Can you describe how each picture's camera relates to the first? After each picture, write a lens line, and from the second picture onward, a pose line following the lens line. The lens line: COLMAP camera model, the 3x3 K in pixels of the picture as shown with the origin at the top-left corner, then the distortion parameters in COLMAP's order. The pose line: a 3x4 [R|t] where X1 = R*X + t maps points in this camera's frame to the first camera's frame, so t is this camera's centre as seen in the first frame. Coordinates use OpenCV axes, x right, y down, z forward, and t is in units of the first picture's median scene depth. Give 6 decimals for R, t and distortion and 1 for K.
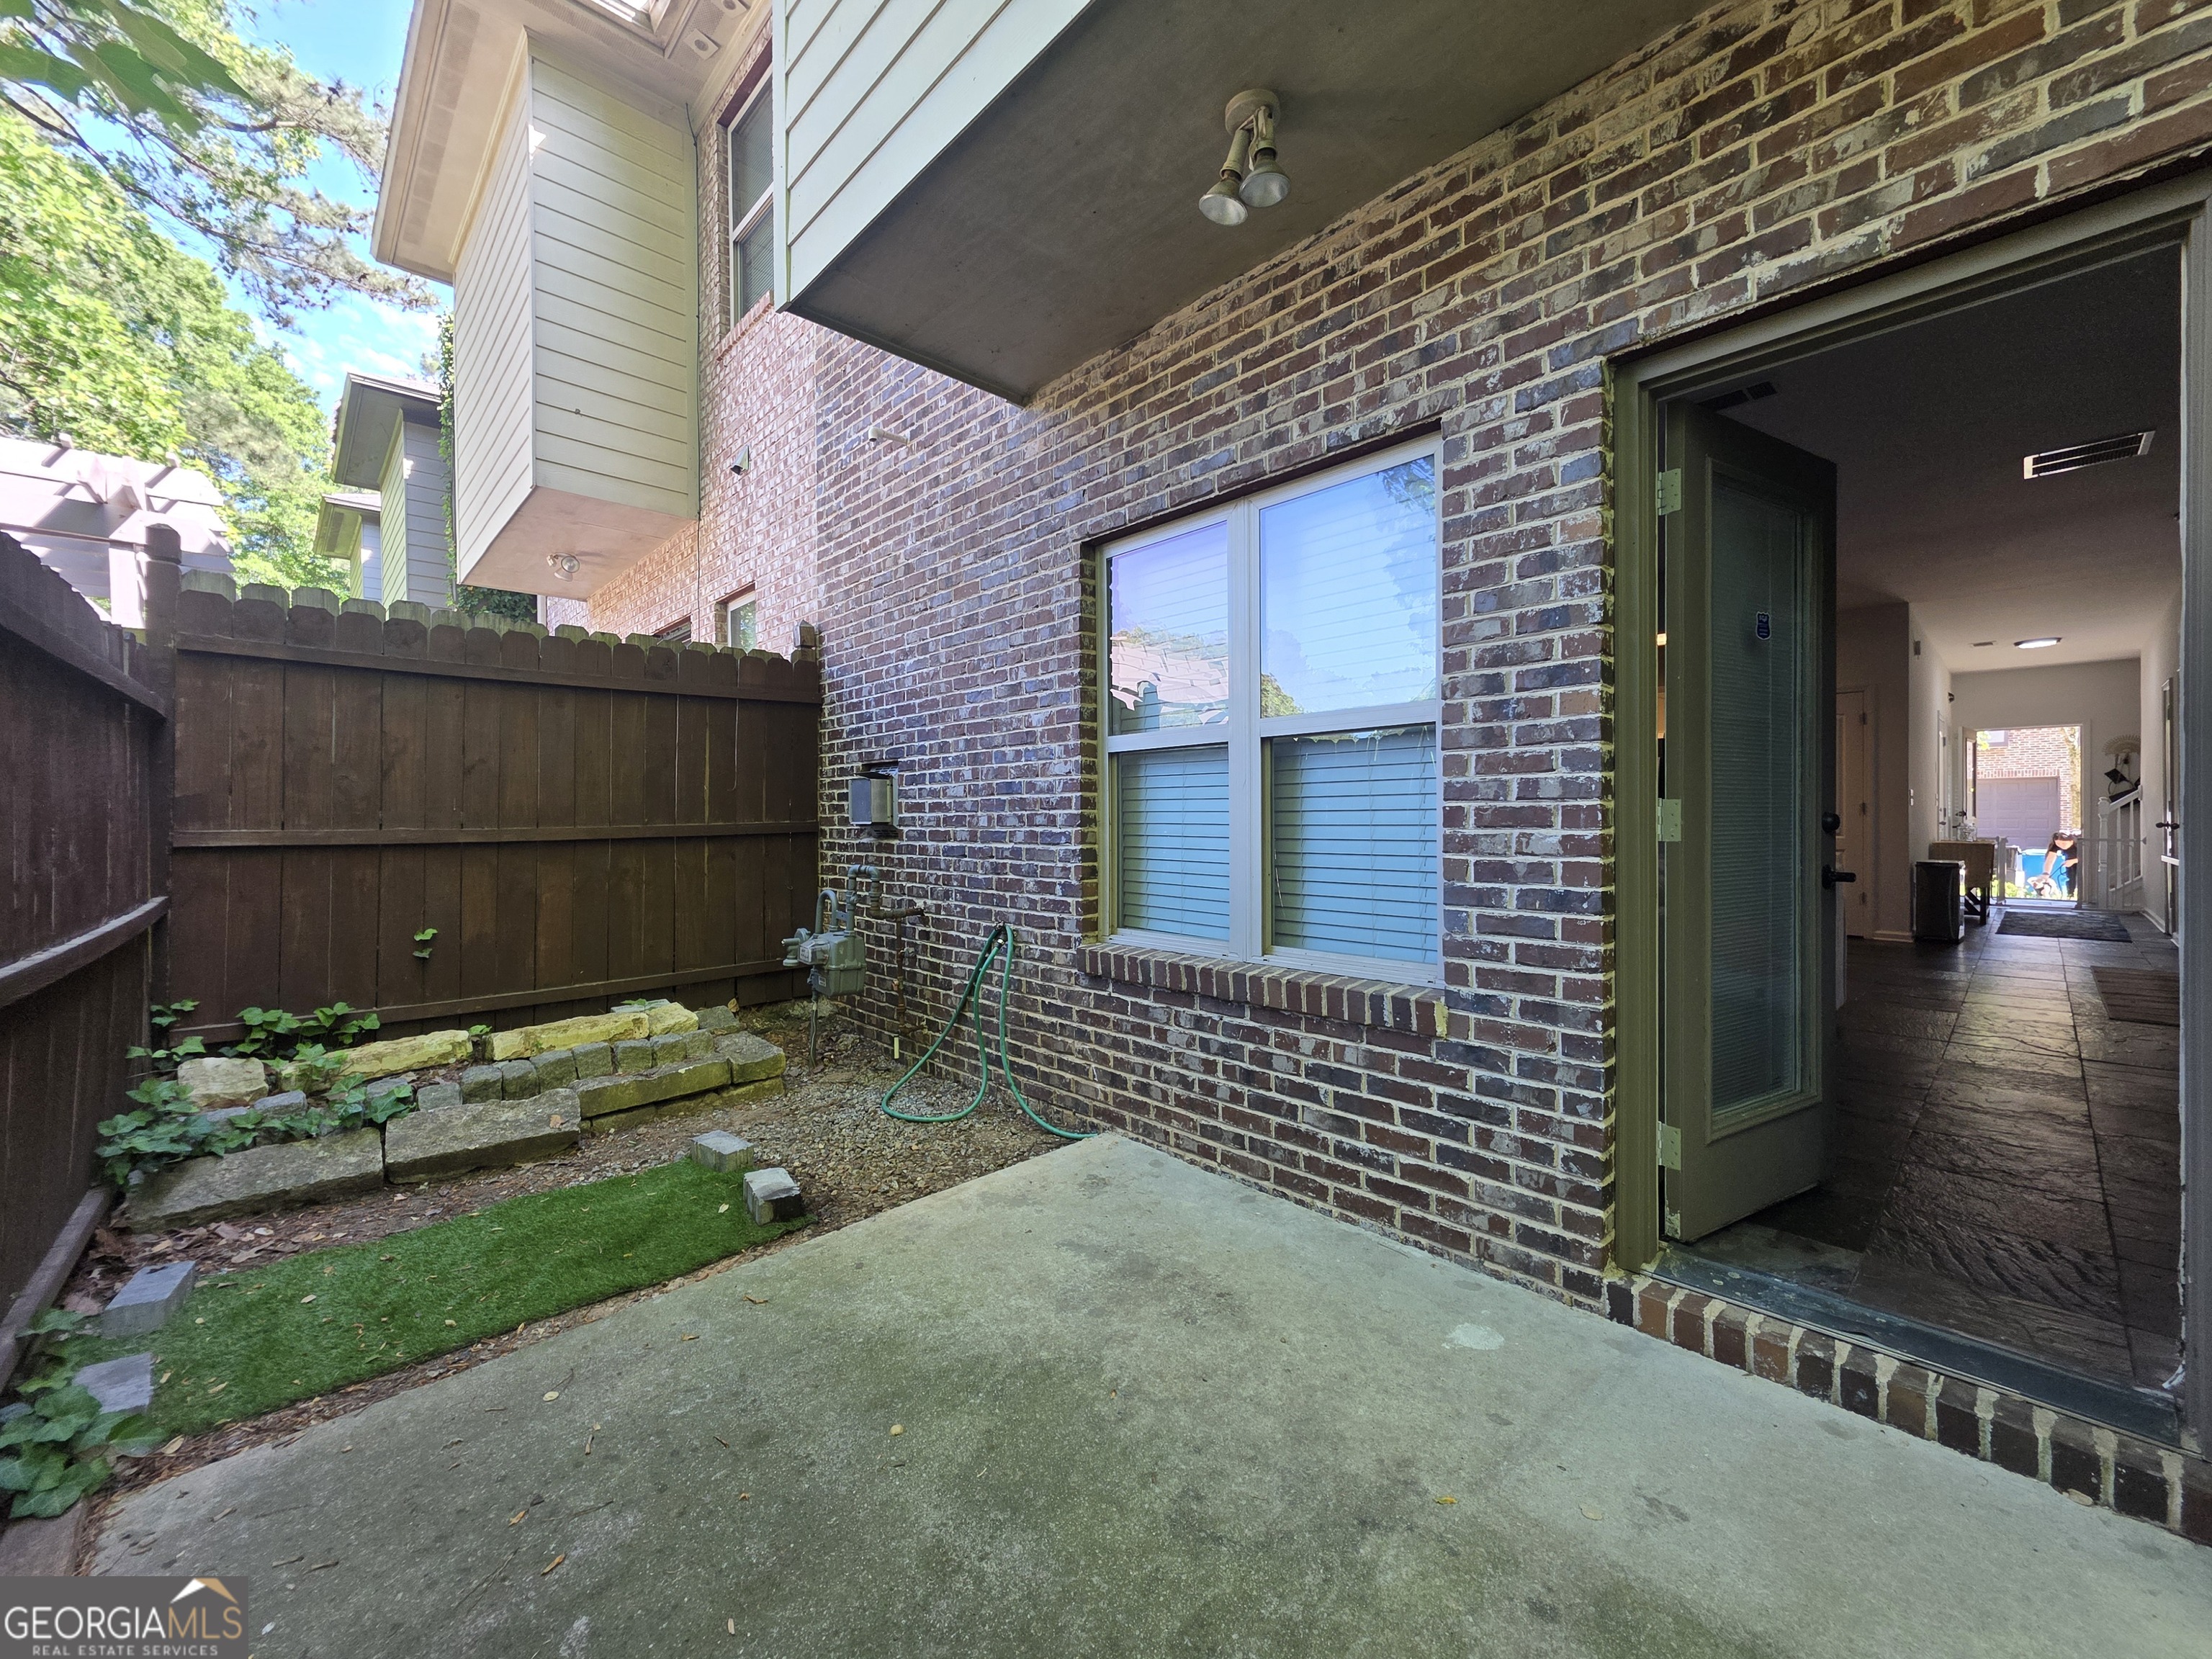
lens RADIAL K [[878.0, 0, 1105.3], [0, 878.0, 822.7], [0, 0, 1]] dist [0.001608, -0.000249]
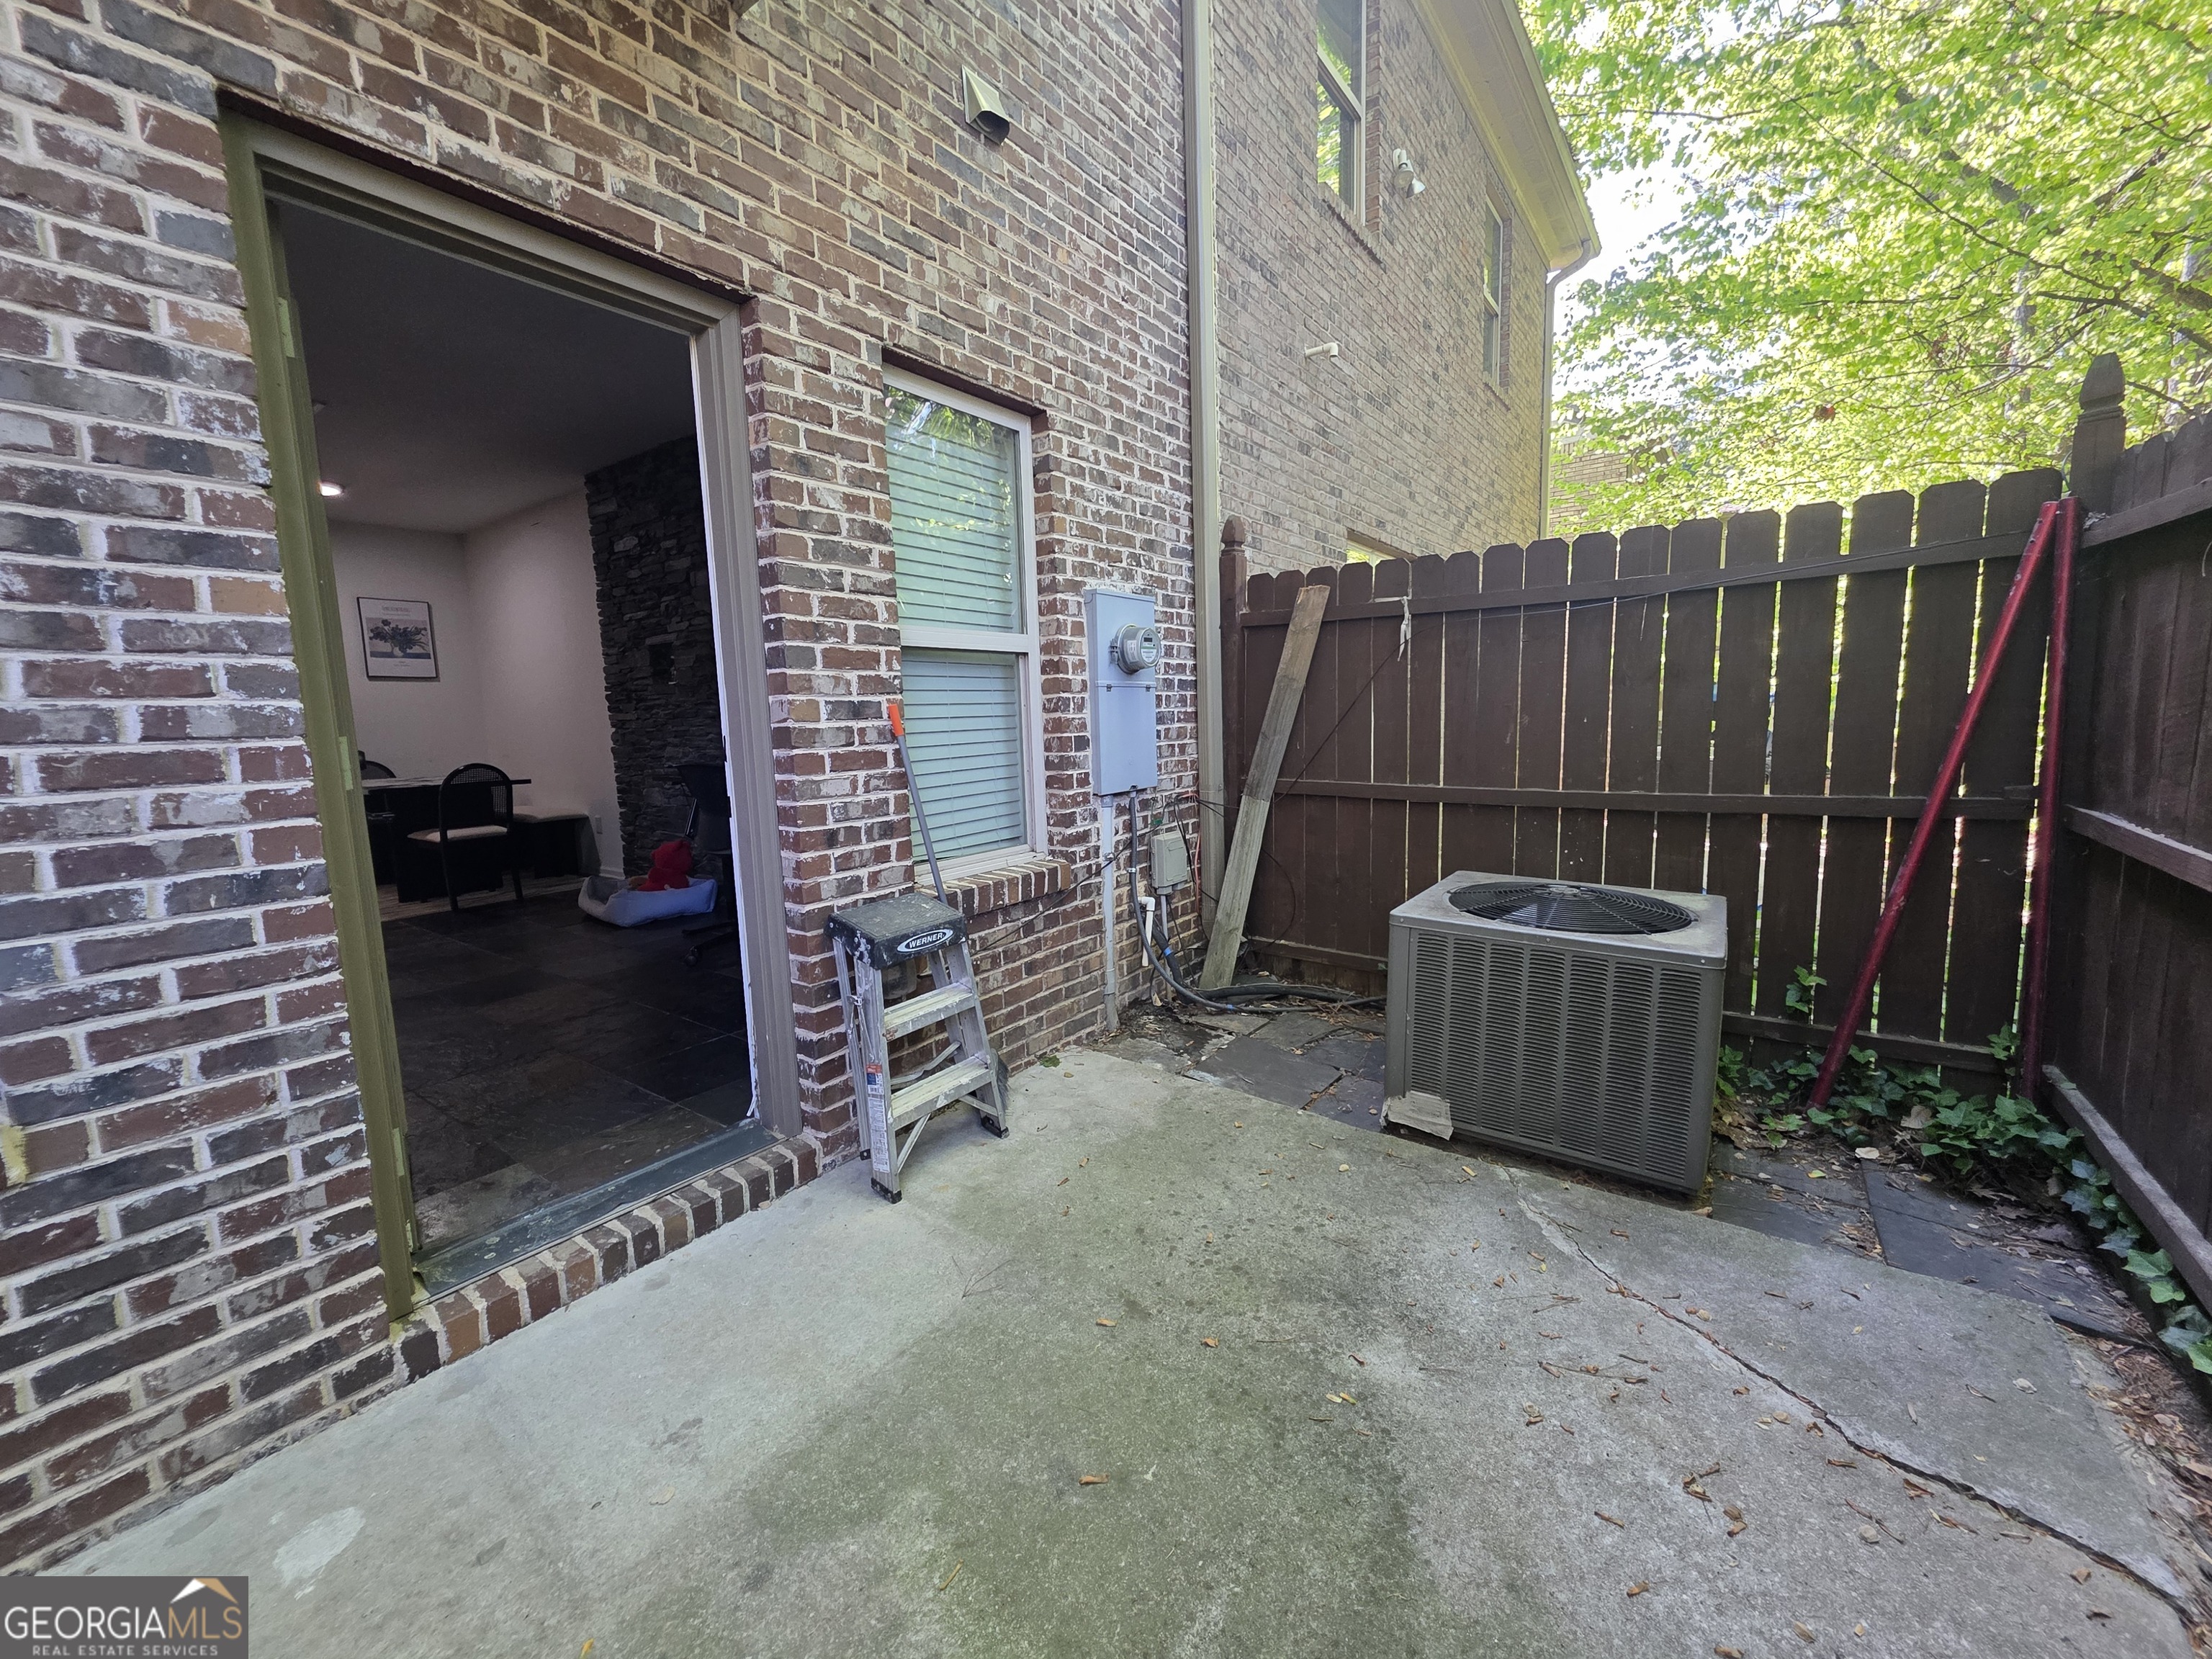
lens RADIAL K [[878.0, 0, 1104.4], [0, 878.0, 823.3], [0, 0, 1]] dist [0.001608, -0.000249]
pose [[-0.174060, -0.106663, 0.978941, -0.263765], [0.039893, 0.992537, 0.115237, -0.013621], [-0.983927, 0.059111, -0.168506, 0.459707]]
